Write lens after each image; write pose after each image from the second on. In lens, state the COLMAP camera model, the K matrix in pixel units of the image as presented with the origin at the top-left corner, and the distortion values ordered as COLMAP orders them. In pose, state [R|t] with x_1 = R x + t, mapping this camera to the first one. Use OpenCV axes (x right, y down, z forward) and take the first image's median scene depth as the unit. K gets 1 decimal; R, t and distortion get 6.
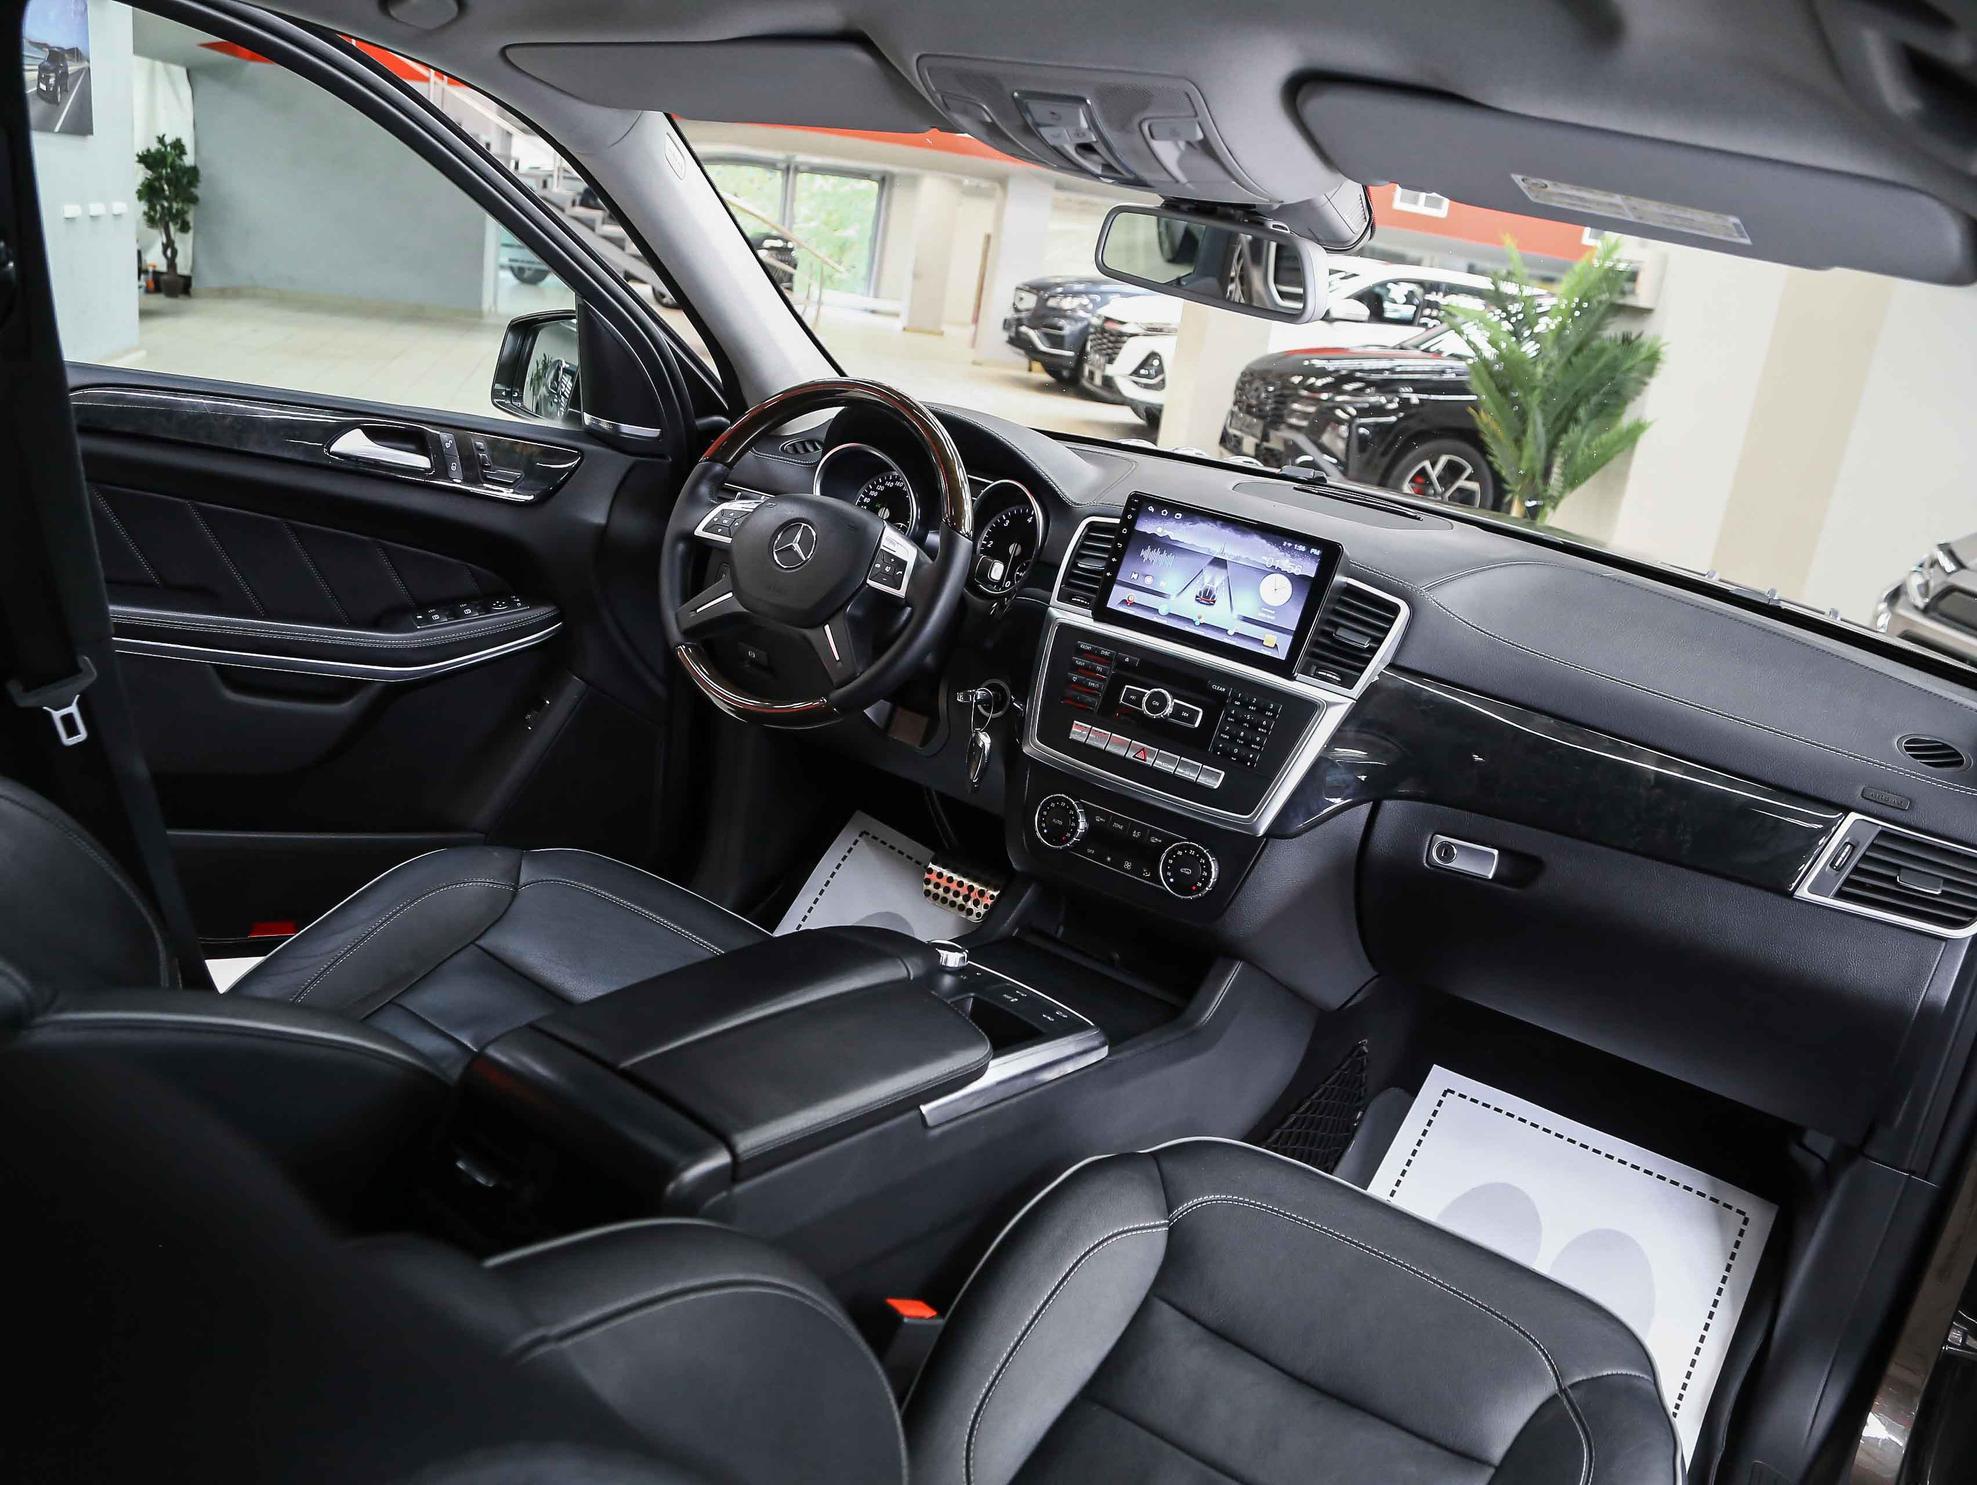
lens RADIAL K [[1494.4, 0, 972.1], [0, 1494.4, 753.5], [0, 0, 1]] dist [-0.106757, 0.033175]
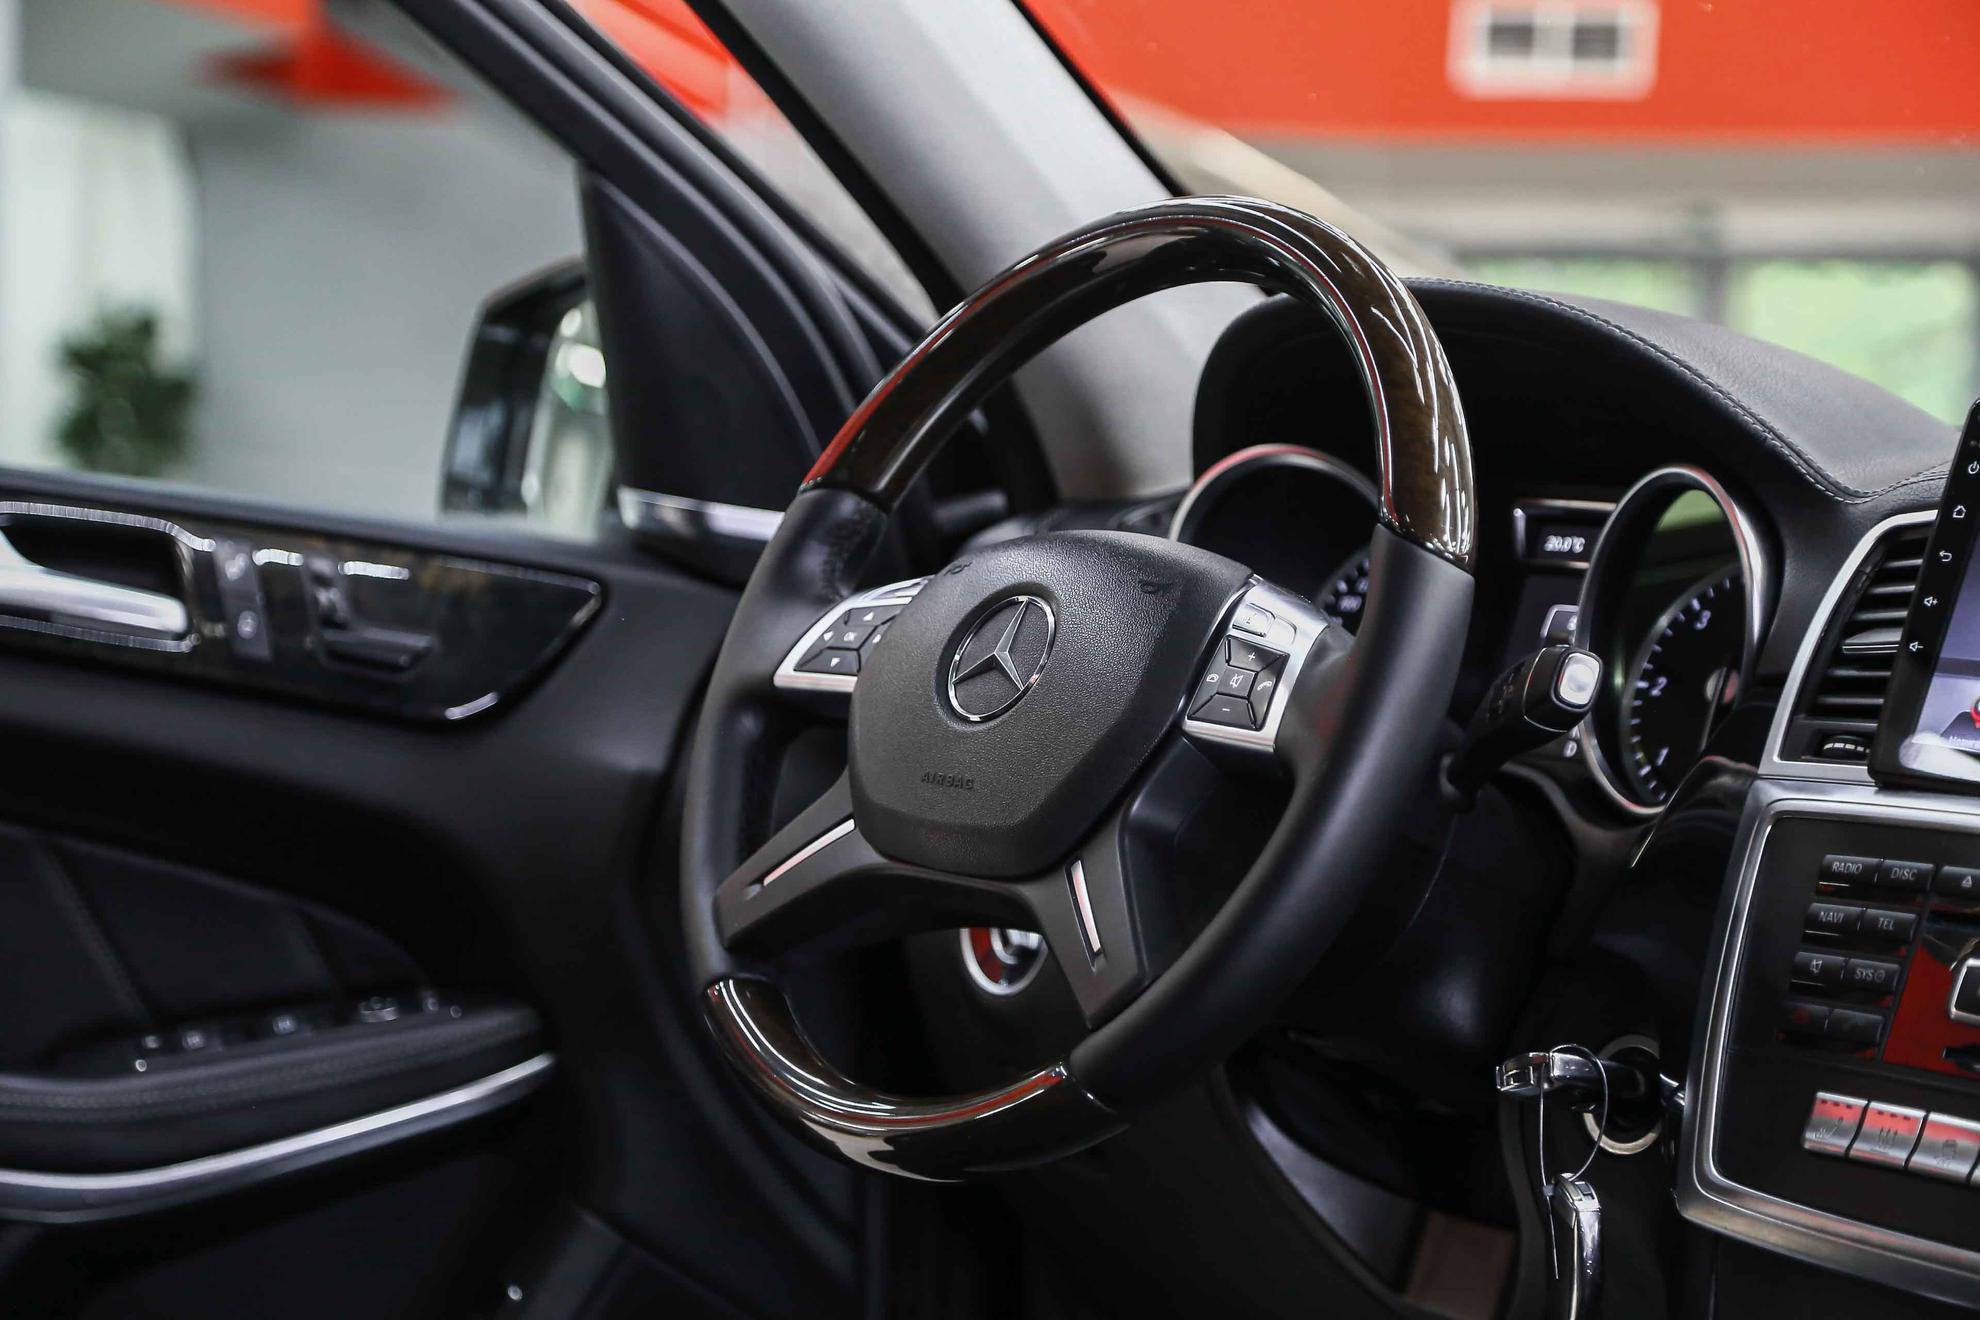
lens RADIAL K [[4153.8, 0, 1010.1], [0, 4153.8, 672.2], [0, 0, 1]] dist [0.370217, 0.000000]
pose [[0.951474, -0.083777, -0.296107, 0.162009], [-0.006878, 0.956199, -0.292635, 0.141102], [0.307654, 0.280471, 0.909222, 0.106920]]
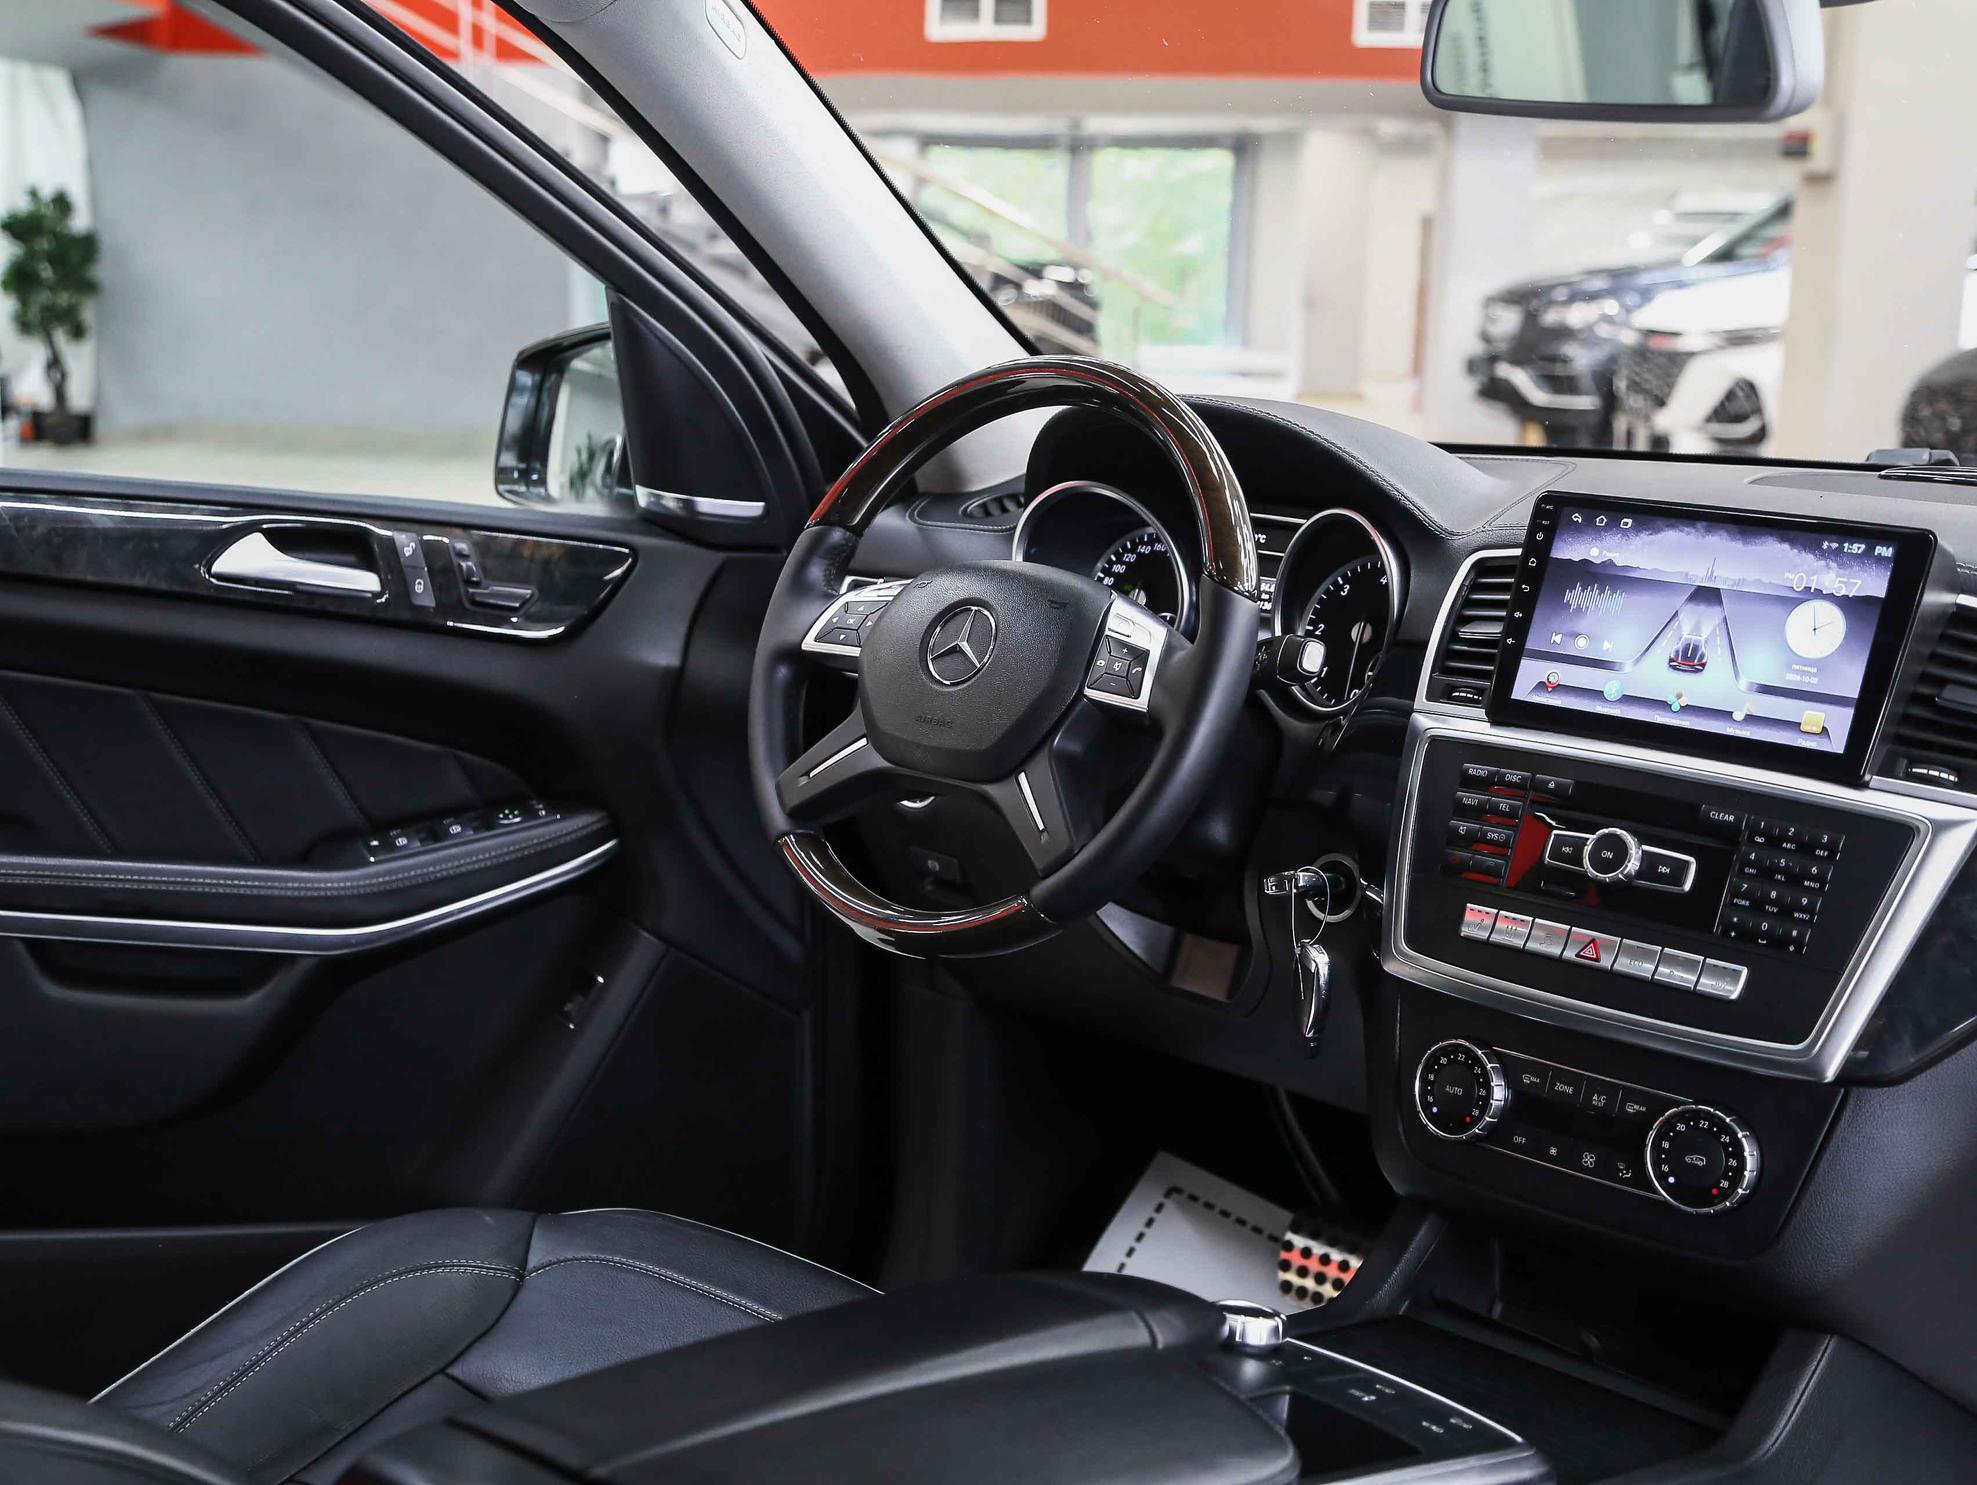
lens RADIAL K [[2653.6, 0, 993.5], [0, 2653.6, 750.5], [0, 0, 1]] dist [0.081642, 0.000000]
pose [[0.981377, -0.084376, -0.172567, 0.064917], [0.056637, 0.985527, -0.159775, 0.063966], [0.183551, 0.147026, 0.971953, -0.001612]]
